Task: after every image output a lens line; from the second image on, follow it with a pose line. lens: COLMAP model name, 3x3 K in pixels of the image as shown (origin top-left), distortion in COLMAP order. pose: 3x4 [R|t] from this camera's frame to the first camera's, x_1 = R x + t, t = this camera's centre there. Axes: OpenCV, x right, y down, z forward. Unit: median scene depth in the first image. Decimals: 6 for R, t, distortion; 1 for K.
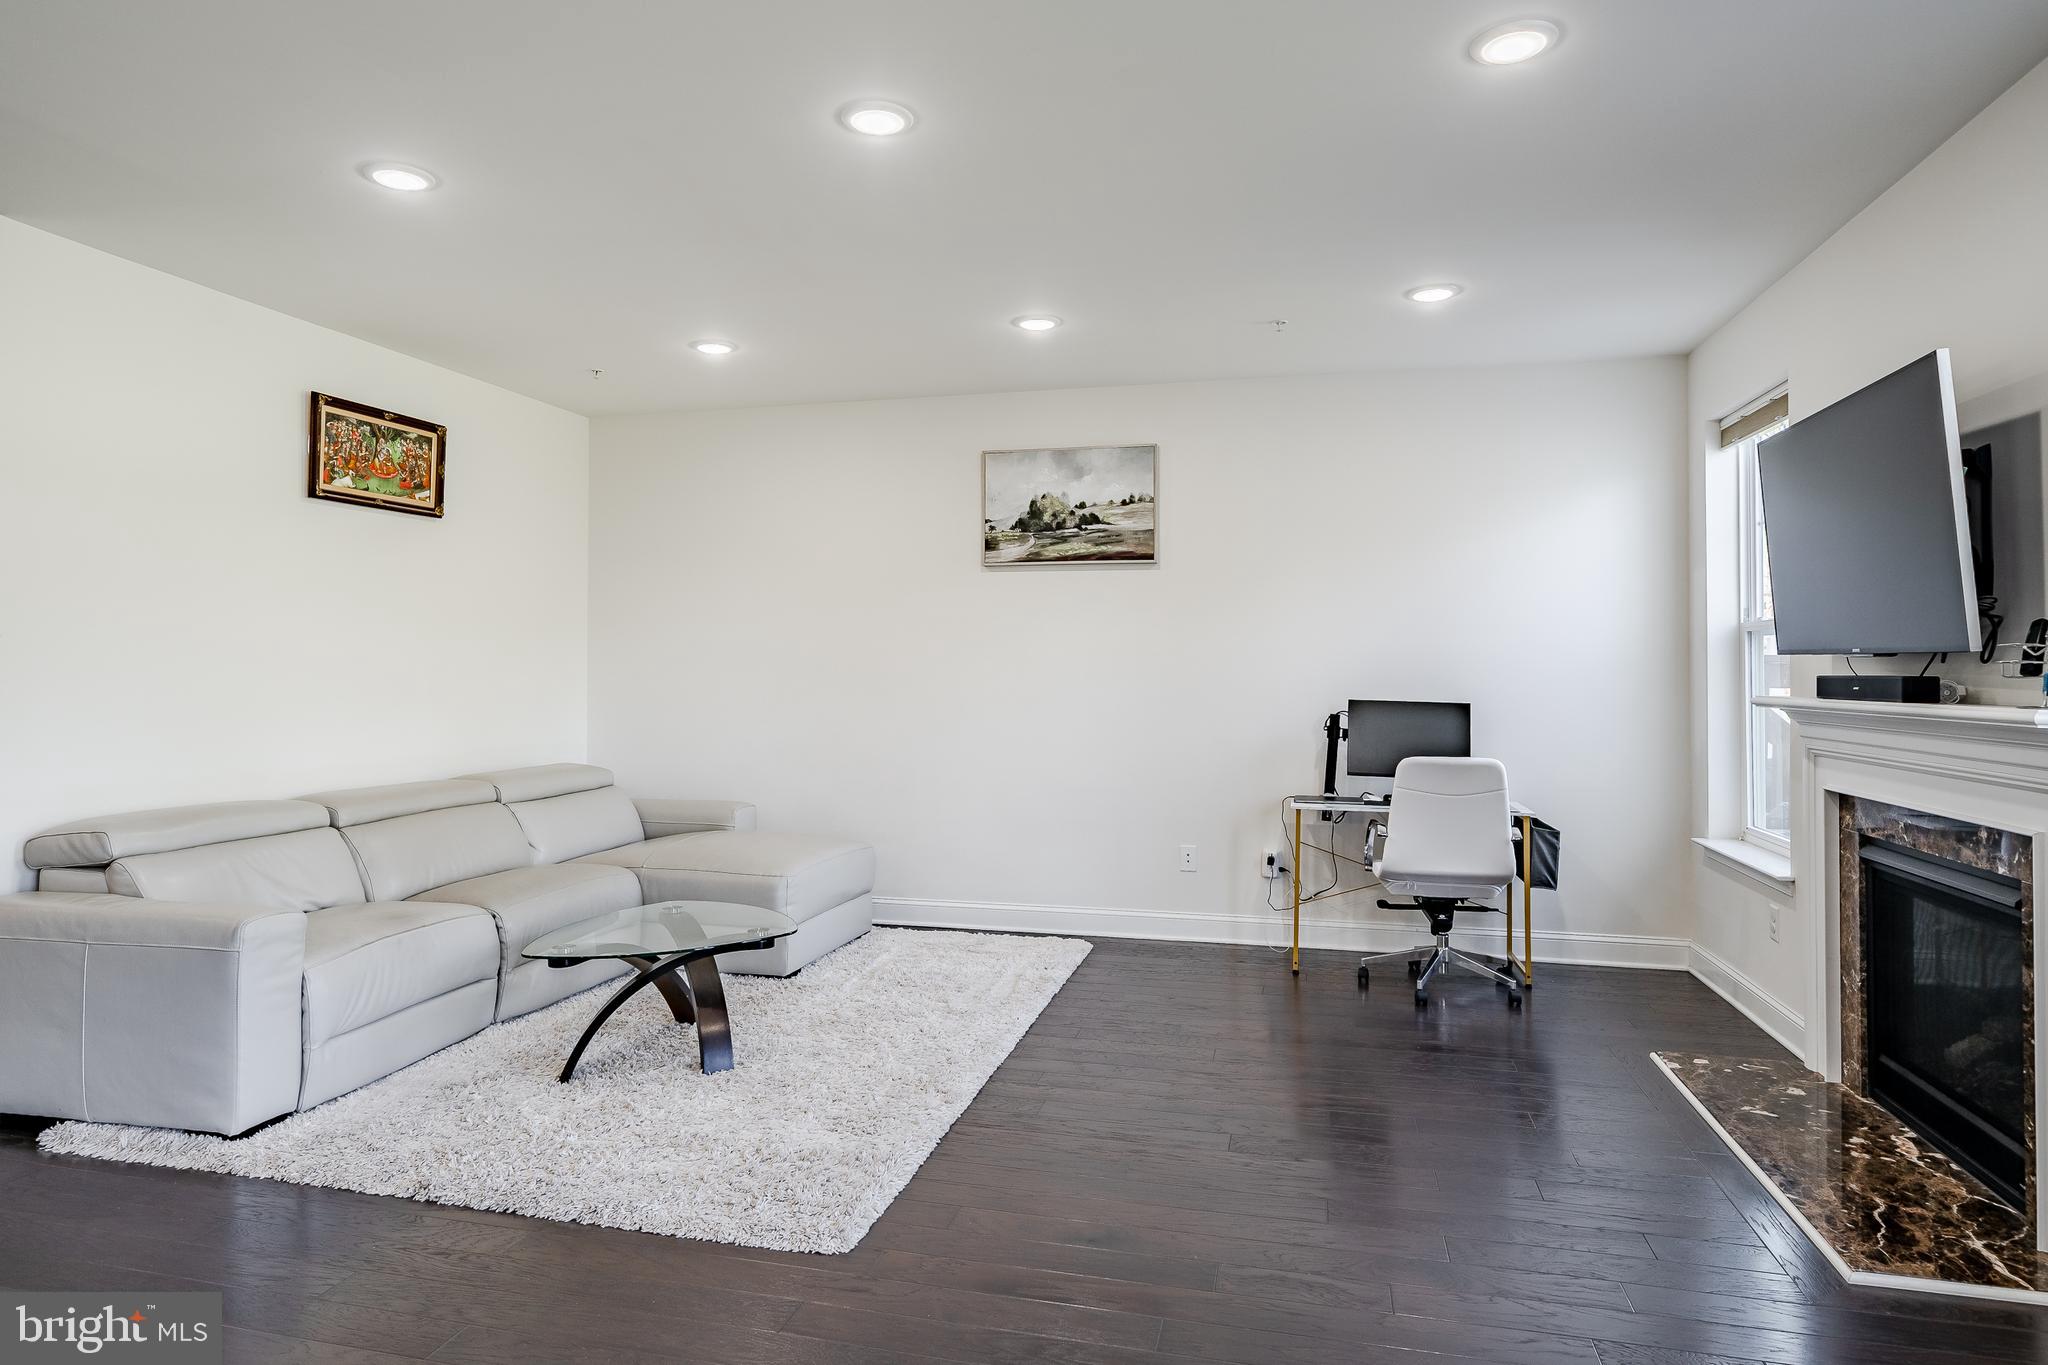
lens RADIAL K [[1185.7, 0, 1018.0], [0, 1185.7, 660.0], [0, 0, 1]] dist [0.002715, -0.000190]
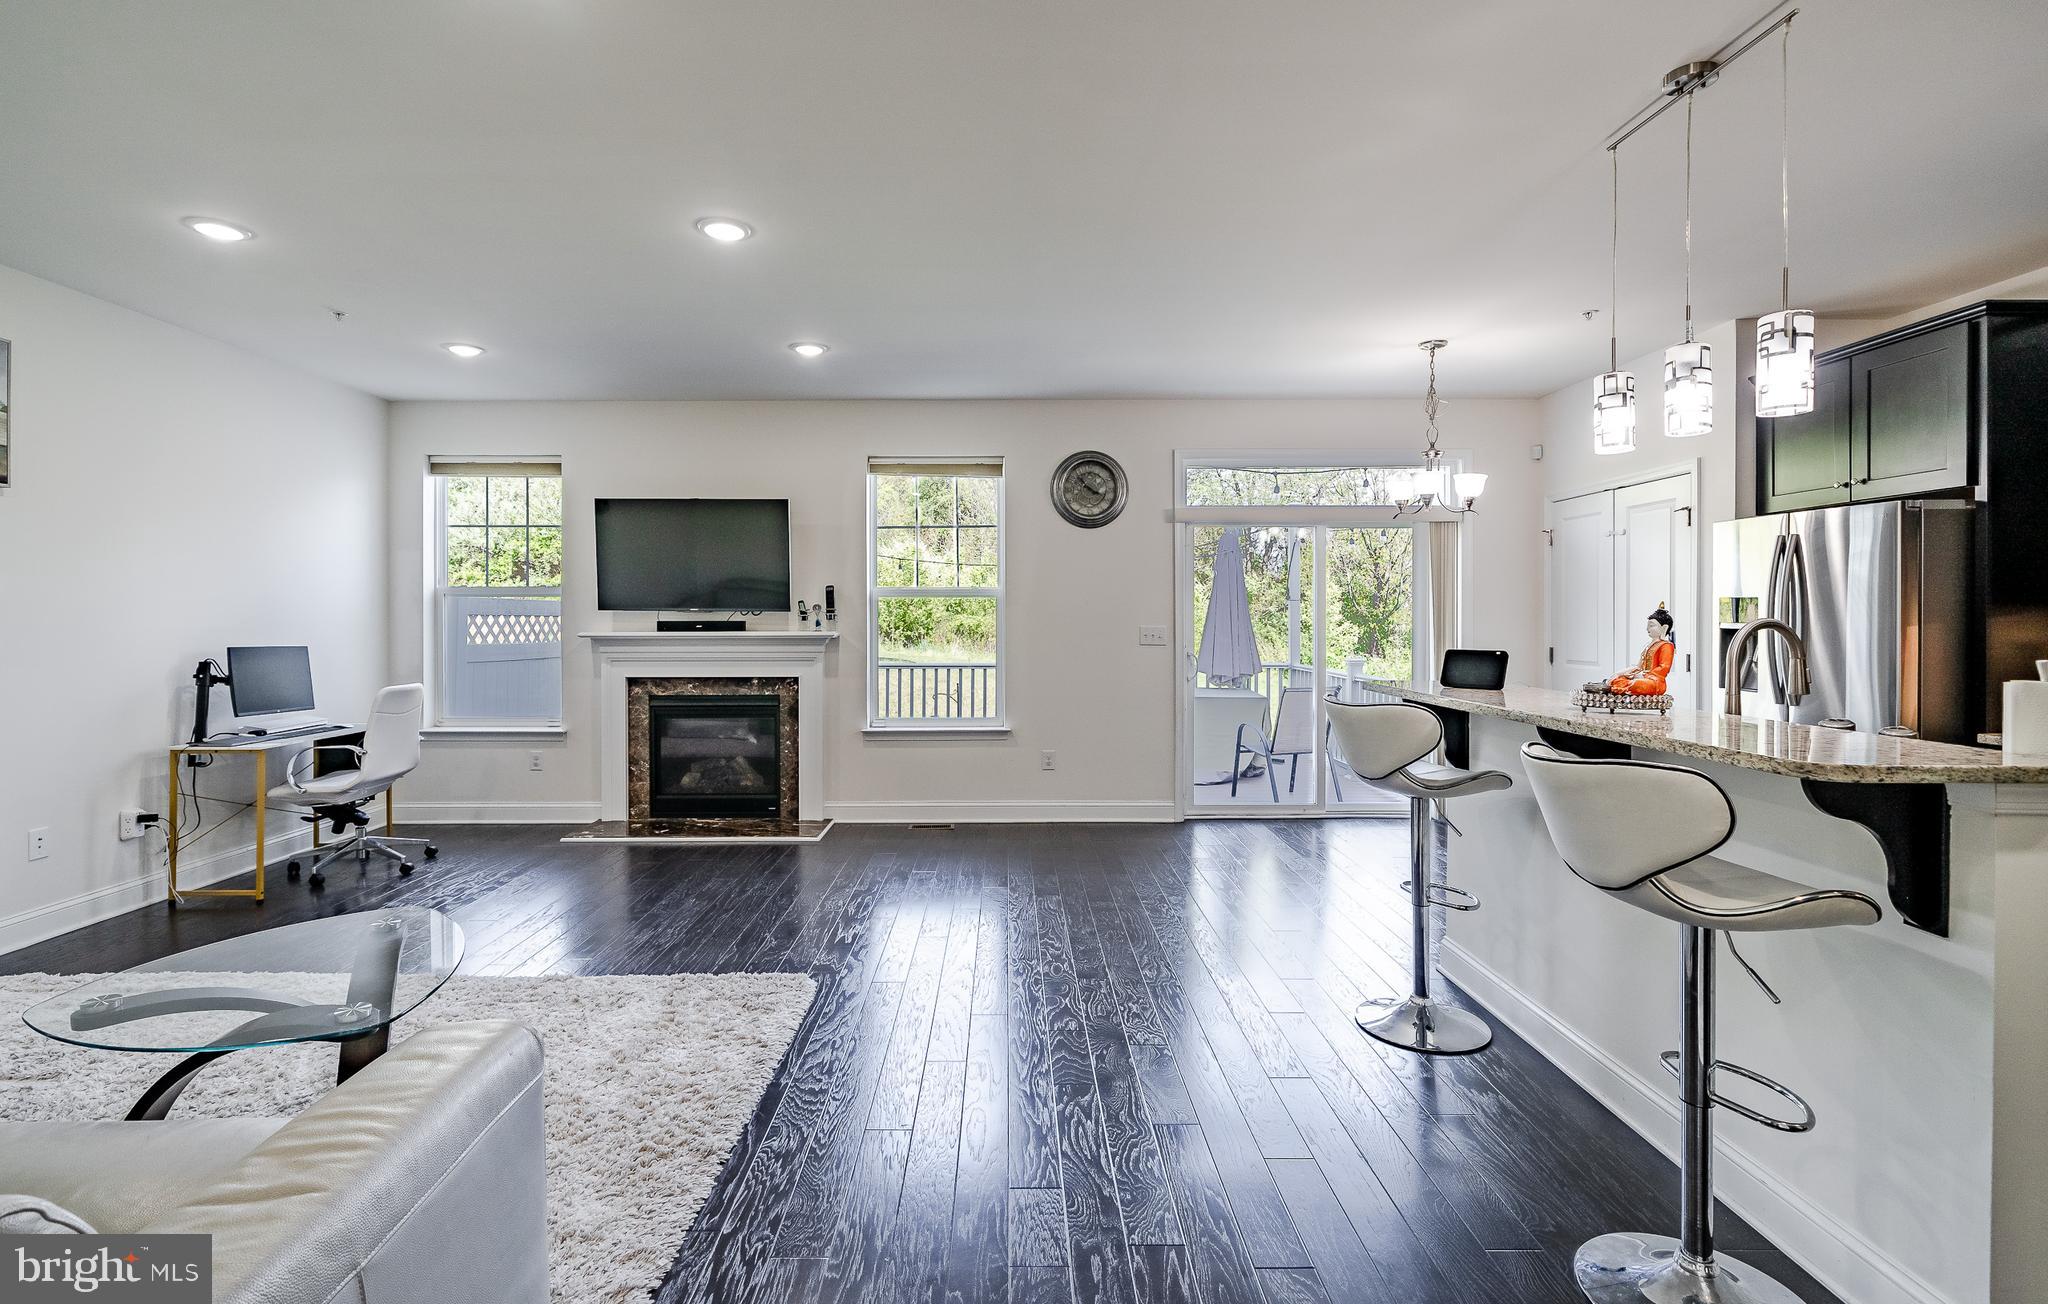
lens RADIAL K [[950.4, 0, 1004.9], [0, 950.4, 621.0], [0, 0, 1]] dist [0.005073, 0.000006]
pose [[-0.251005, -0.007171, 0.967959, -0.677976], [-0.009425, 0.999943, 0.004964, -0.000706], [-0.967940, -0.007877, -0.251058, 0.498839]]
